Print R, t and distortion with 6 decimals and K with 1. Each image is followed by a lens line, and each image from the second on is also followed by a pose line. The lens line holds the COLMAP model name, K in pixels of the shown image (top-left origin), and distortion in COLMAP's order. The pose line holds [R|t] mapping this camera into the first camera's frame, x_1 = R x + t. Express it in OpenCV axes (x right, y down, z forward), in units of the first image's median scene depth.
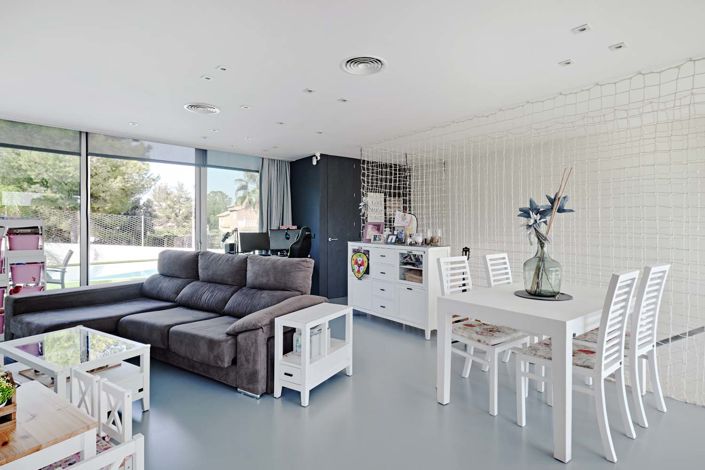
lens RADIAL K [[386.4, 0, 351.9], [0, 386.4, 229.4], [0, 0, 1]] dist [0.032727, 0.001030]
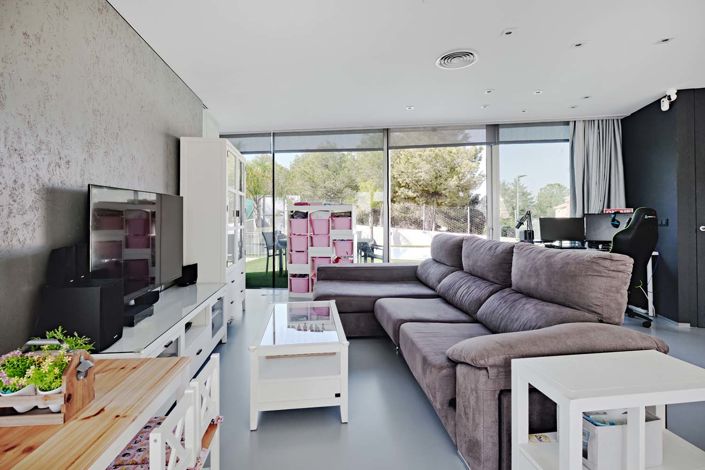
lens RADIAL K [[331.9, 0, 340.9], [0, 331.9, 217.4], [0, 0, 1]] dist [-0.009694, -0.000911]
pose [[0.603317, -0.006469, -0.797476, 0.012078], [-0.006341, 0.999897, -0.012908, 0.021506], [0.797477, 0.012845, 0.603213, 0.277339]]
